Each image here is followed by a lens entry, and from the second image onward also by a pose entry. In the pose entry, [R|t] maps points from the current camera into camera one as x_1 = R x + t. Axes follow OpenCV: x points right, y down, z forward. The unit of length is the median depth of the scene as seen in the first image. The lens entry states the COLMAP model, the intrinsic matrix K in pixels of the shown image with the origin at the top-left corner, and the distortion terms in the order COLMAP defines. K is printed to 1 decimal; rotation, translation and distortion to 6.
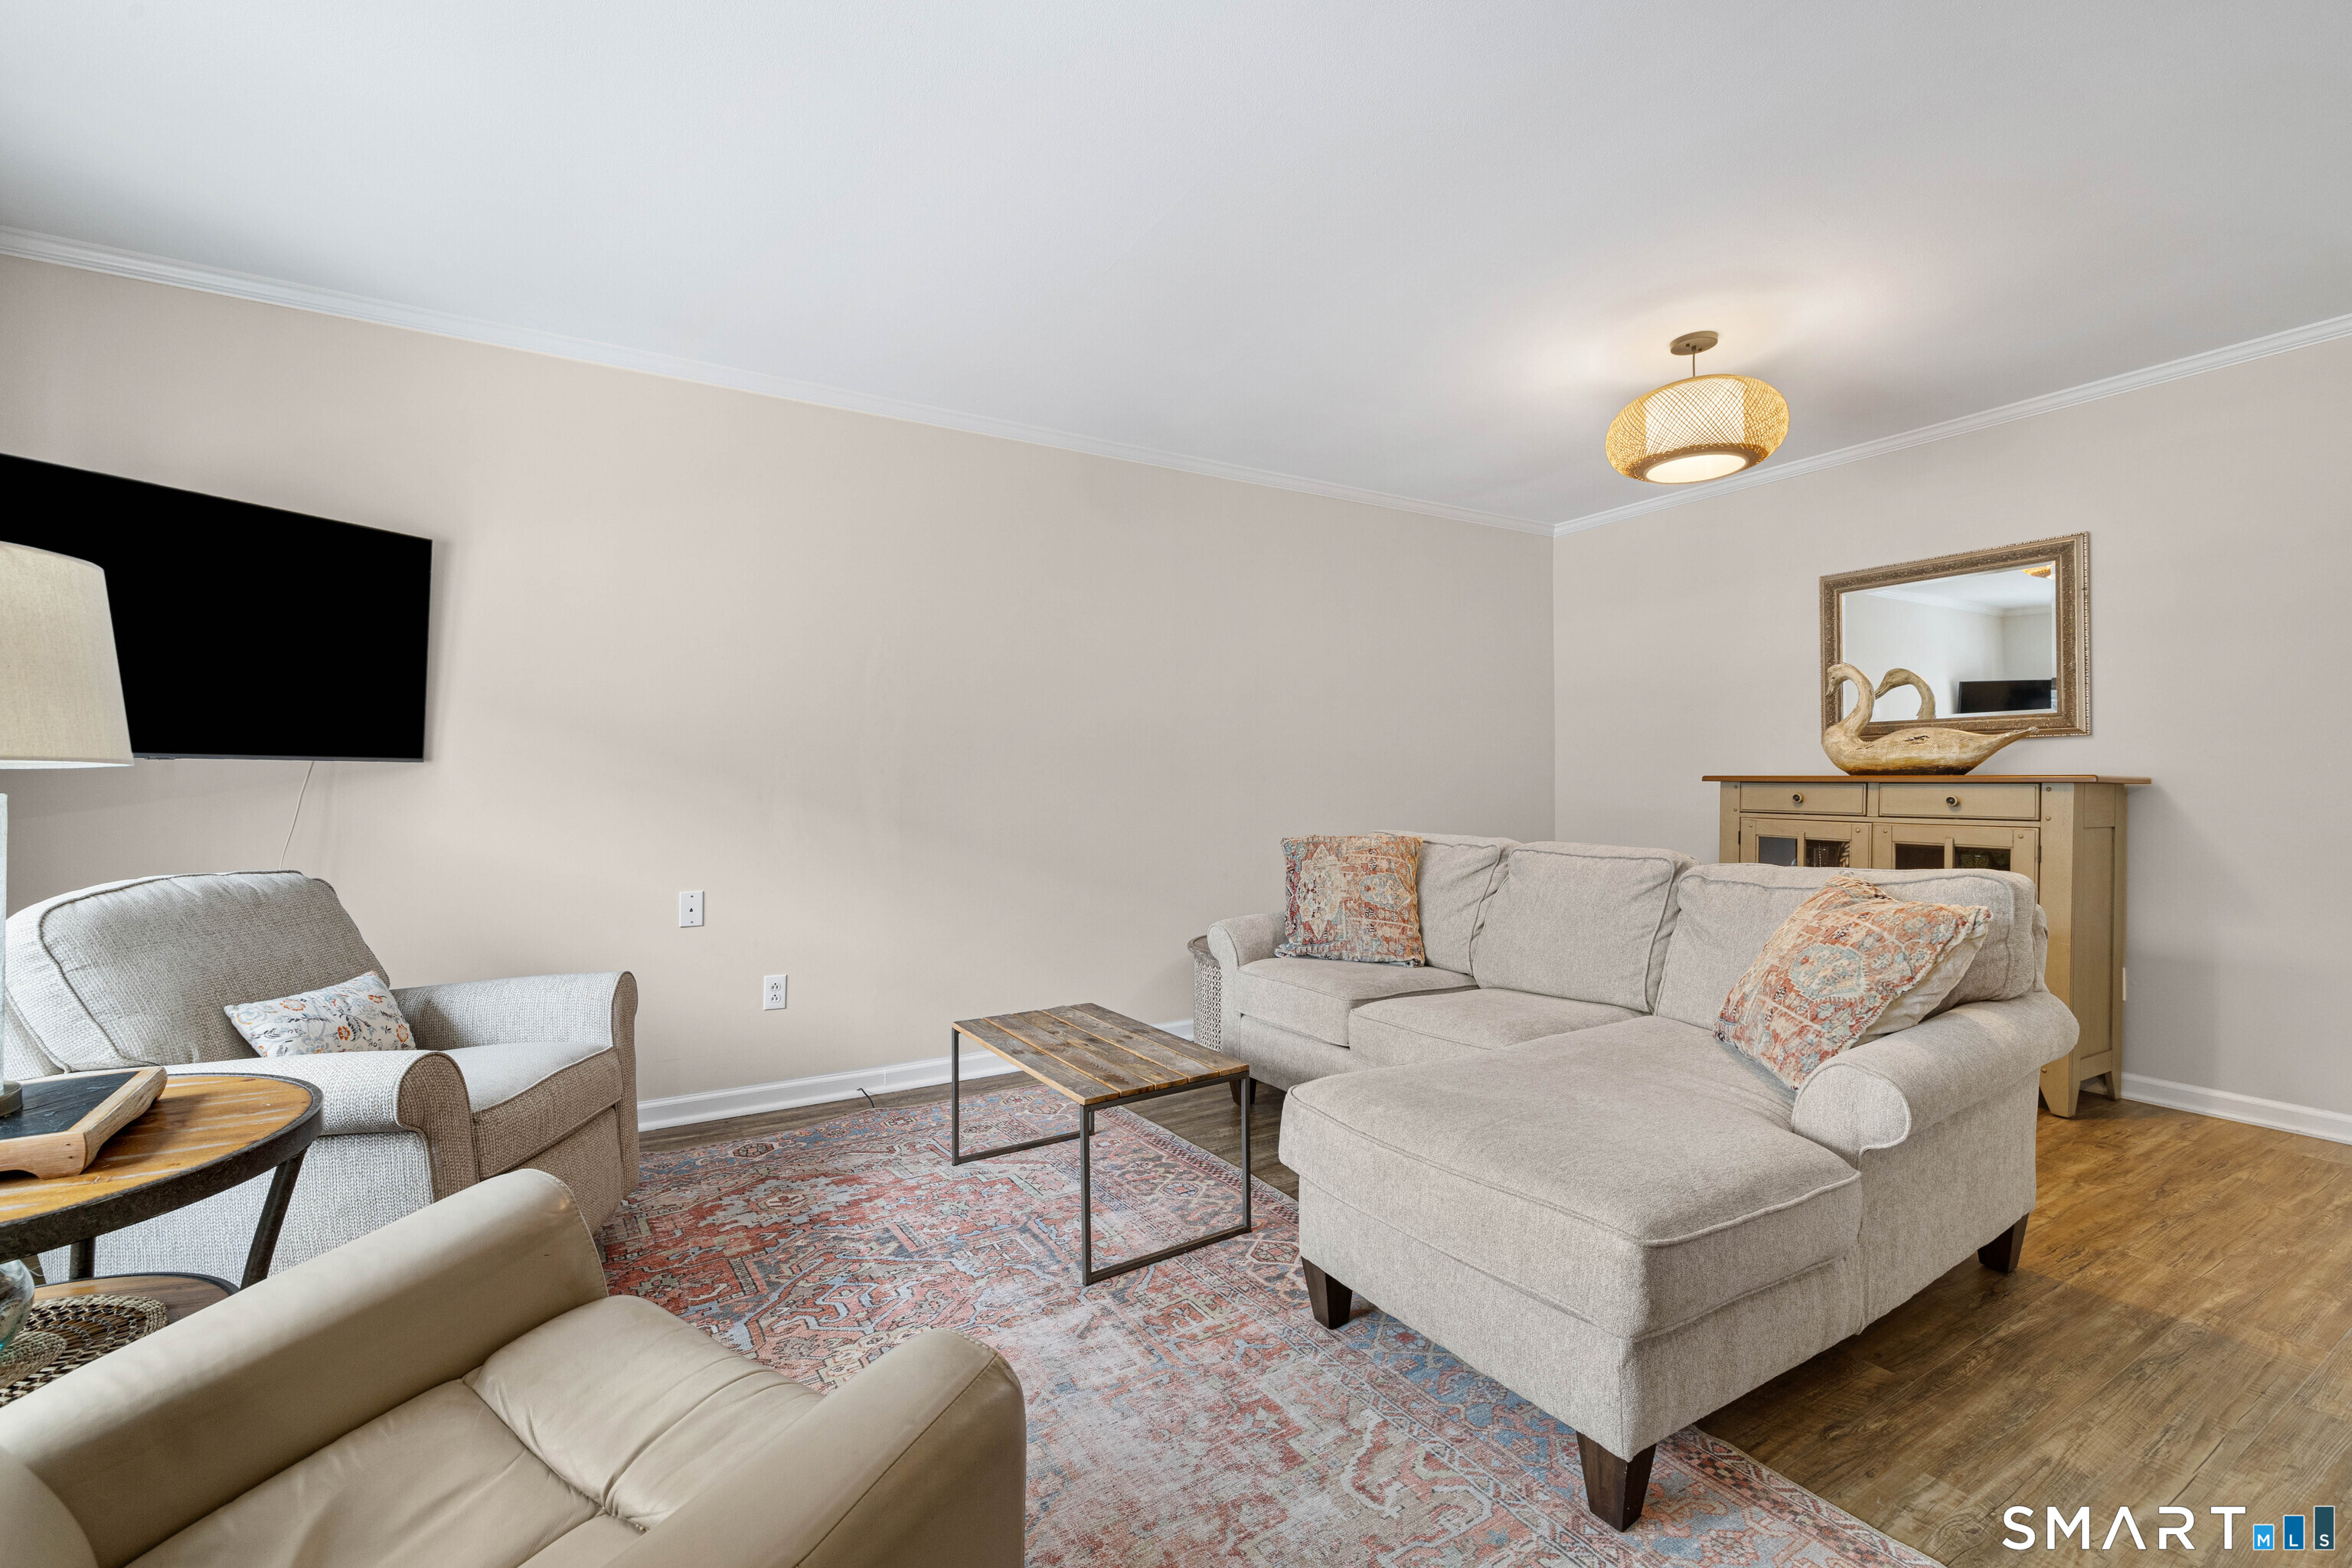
lens RADIAL K [[1002.9, 0, 1168.4], [0, 1002.9, 780.1], [0, 0, 1]] dist [0.000647, 0.000214]
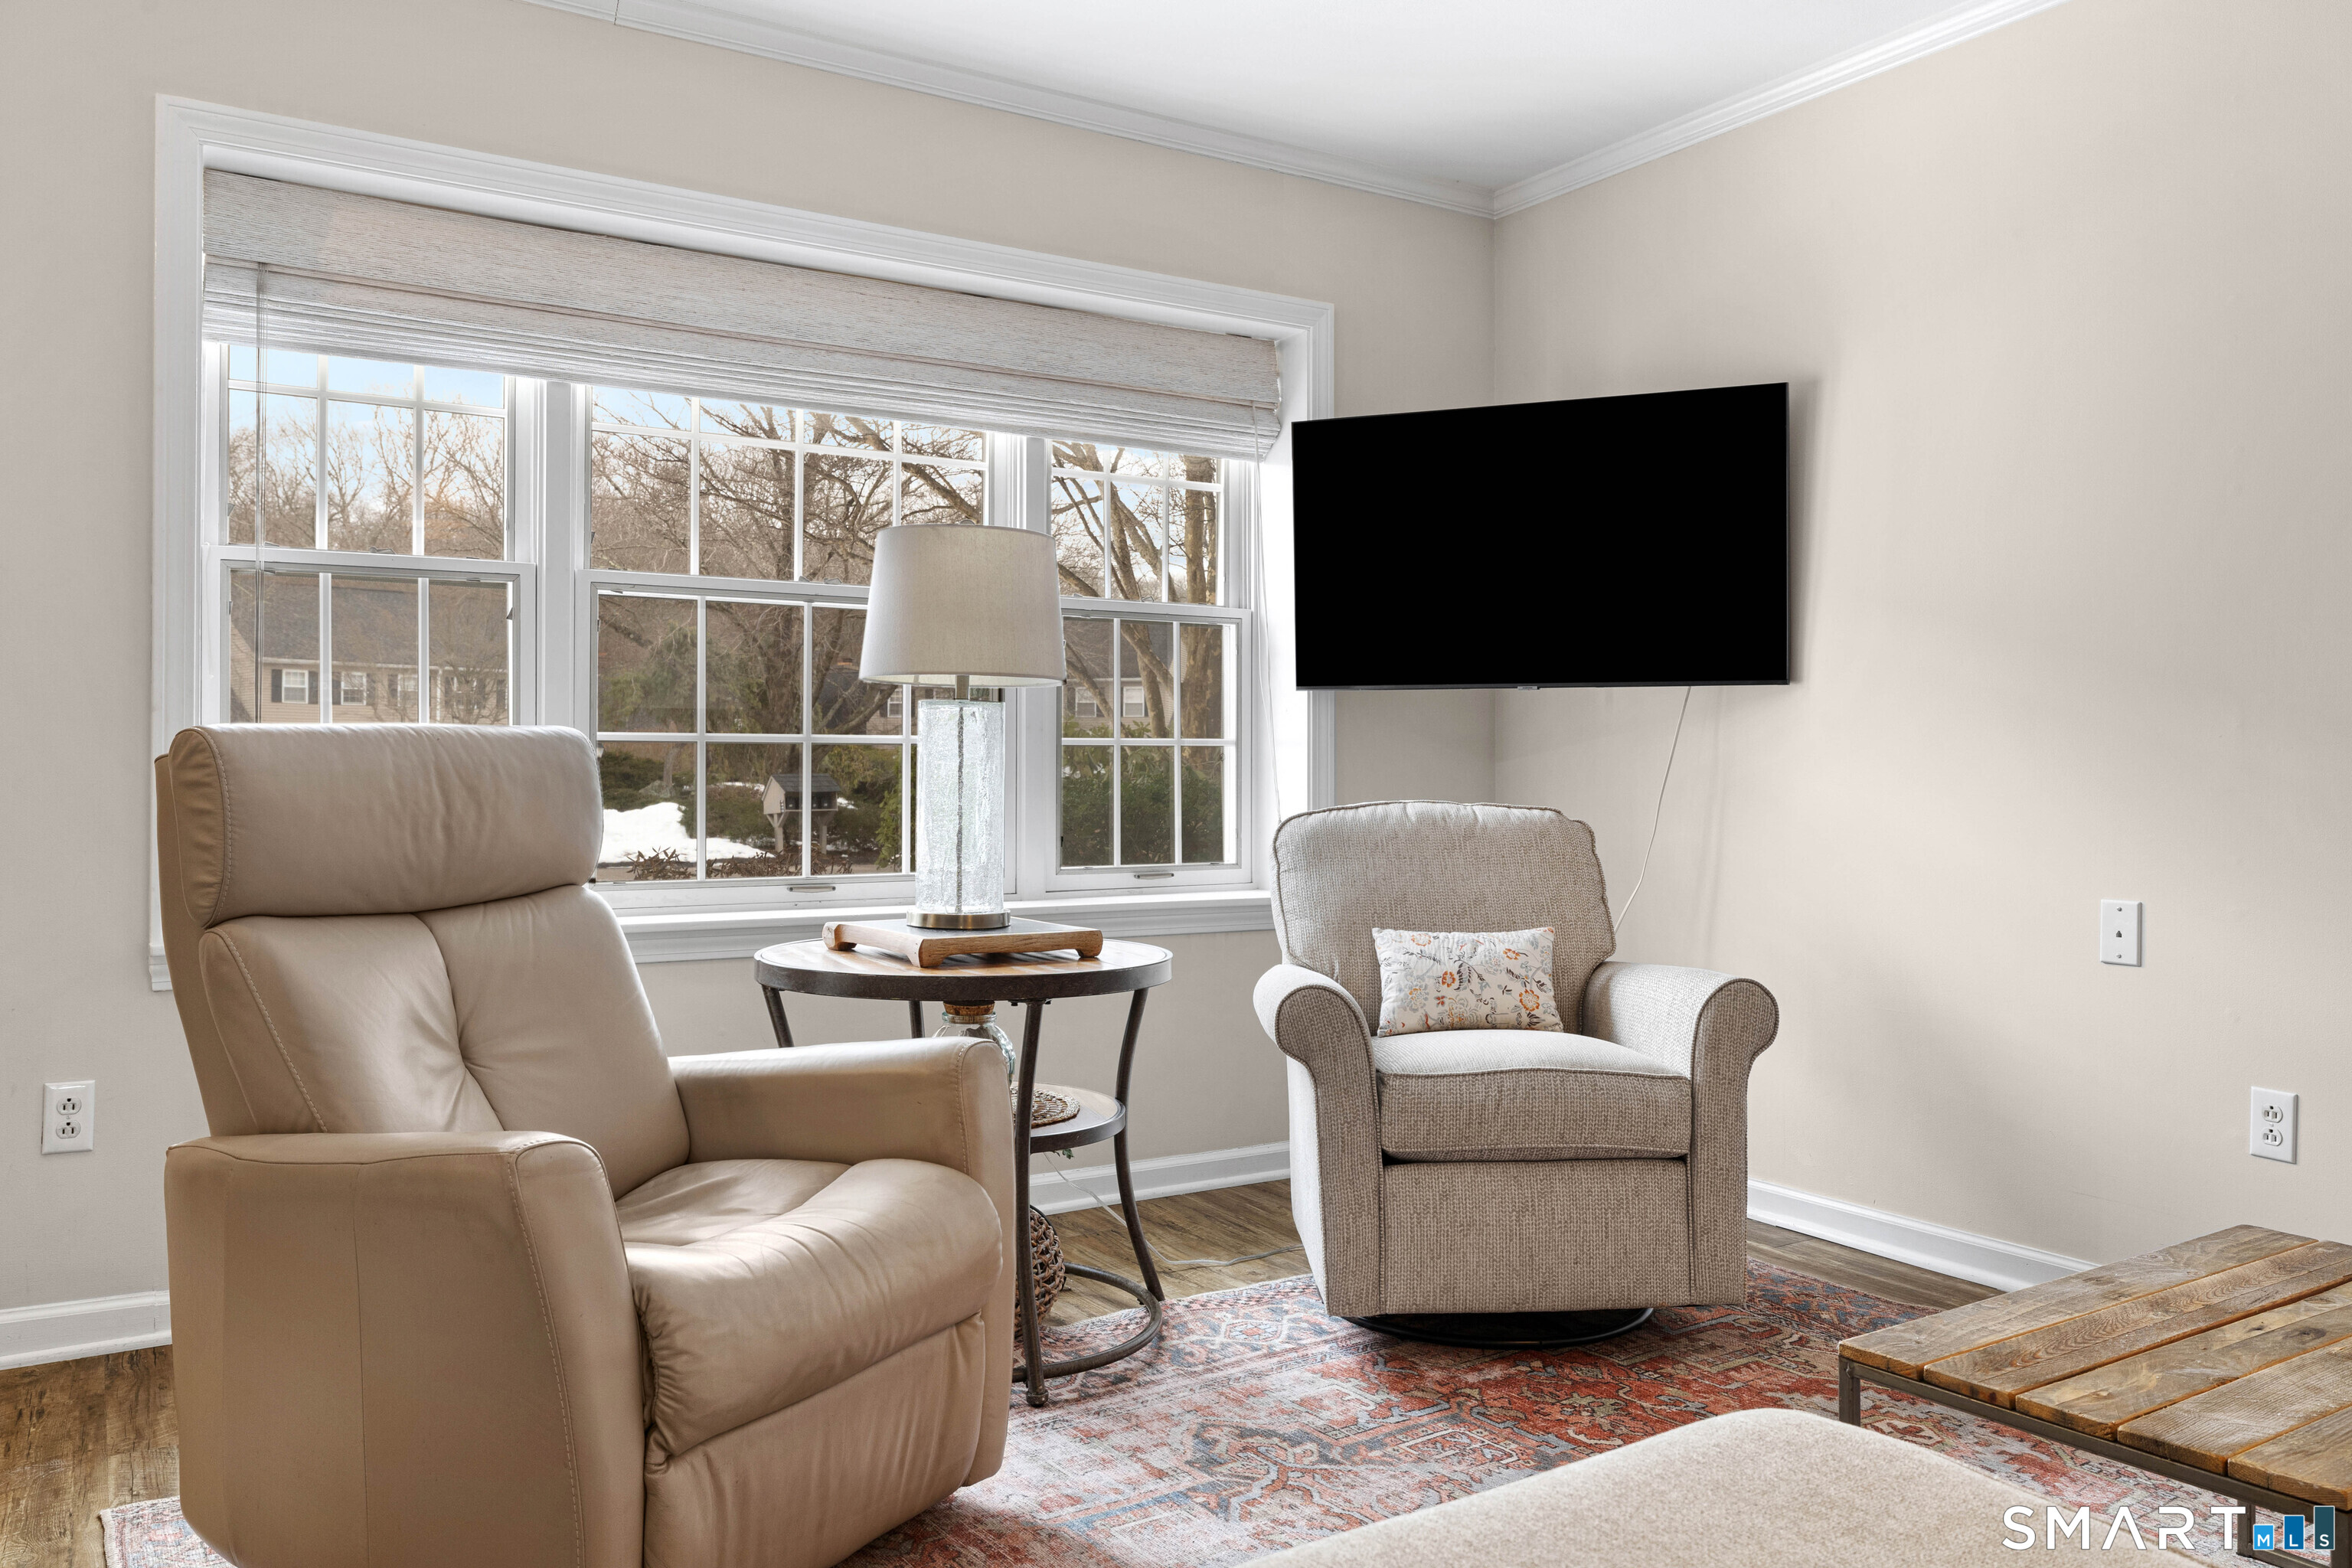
lens RADIAL K [[1725.8, 0, 1176.7], [0, 1725.8, 764.0], [0, 0, 1]] dist [0.007970, 0.001633]
pose [[0.012960, -0.004637, -0.999905, 0.556518], [-0.003335, 0.999983, -0.004680, 0.050114], [0.999910, 0.003395, 0.012945, 0.557230]]
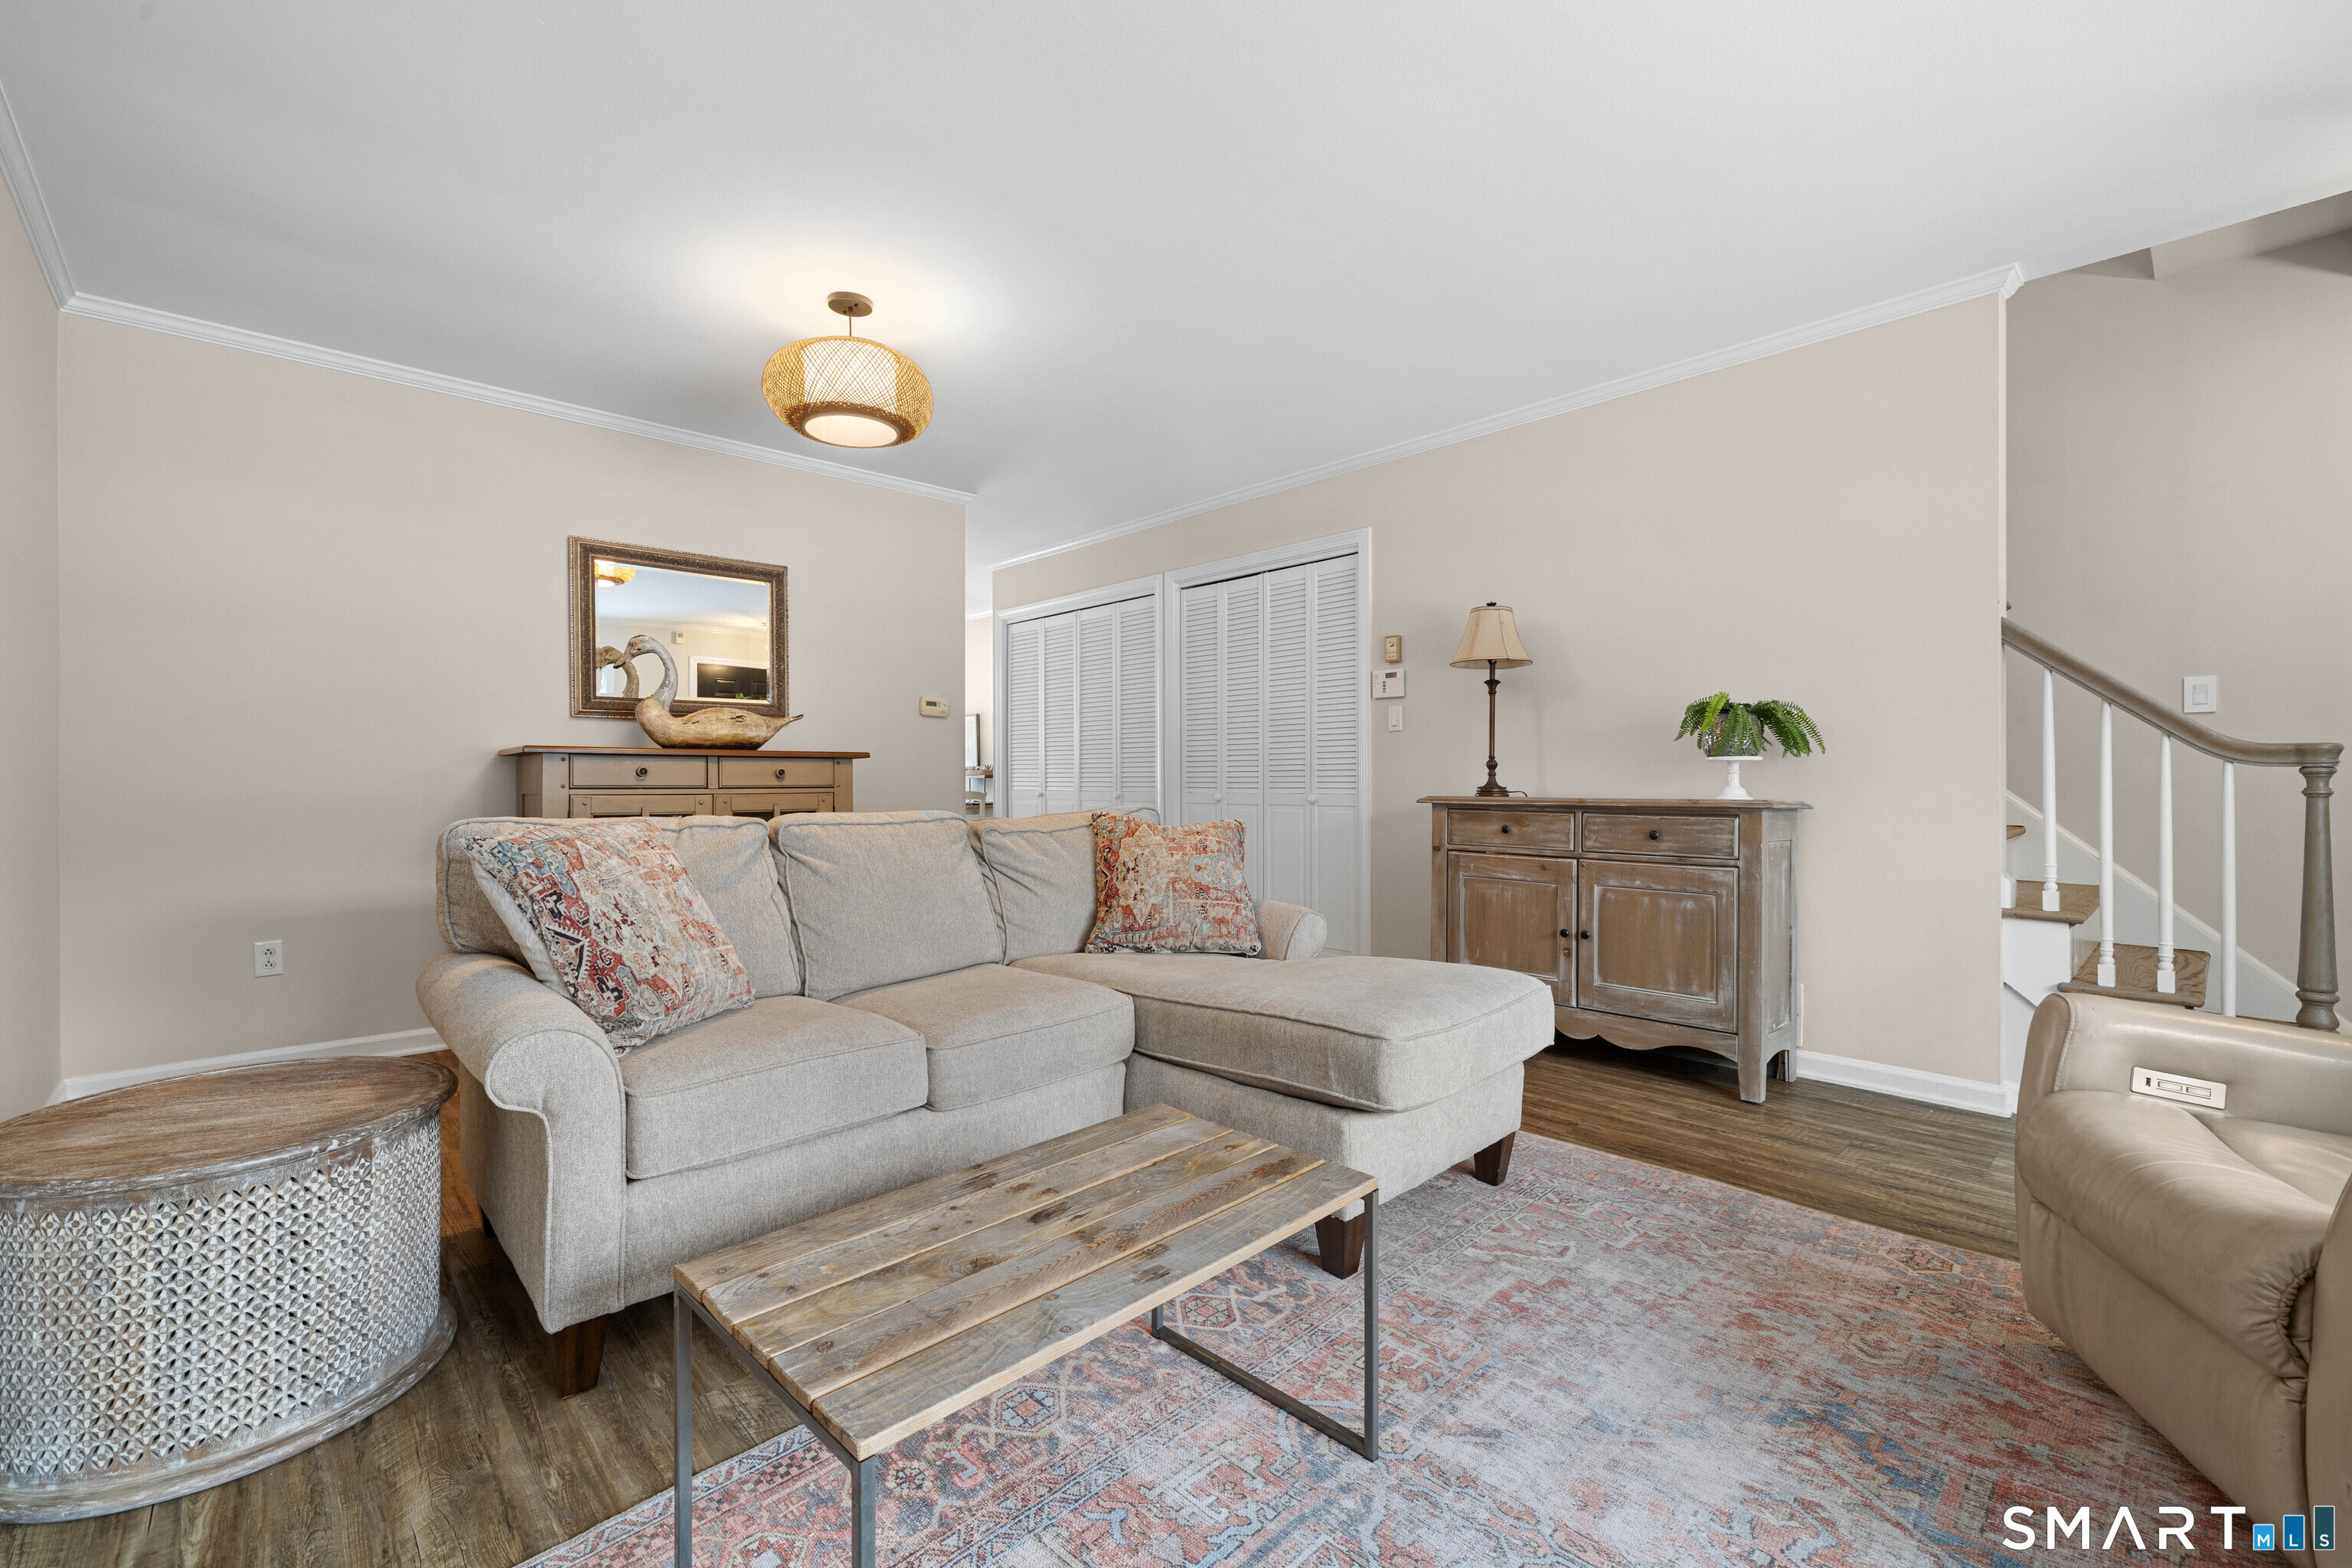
lens RADIAL K [[983.6, 0, 1169.3], [0, 983.6, 777.2], [0, 0, 1]] dist [-0.000332, 0.001083]
pose [[-0.216981, 0.004812, 0.976164, -0.557042], [0.006466, 0.999973, -0.003493, 0.042126], [-0.976154, 0.005554, -0.217006, 1.023389]]
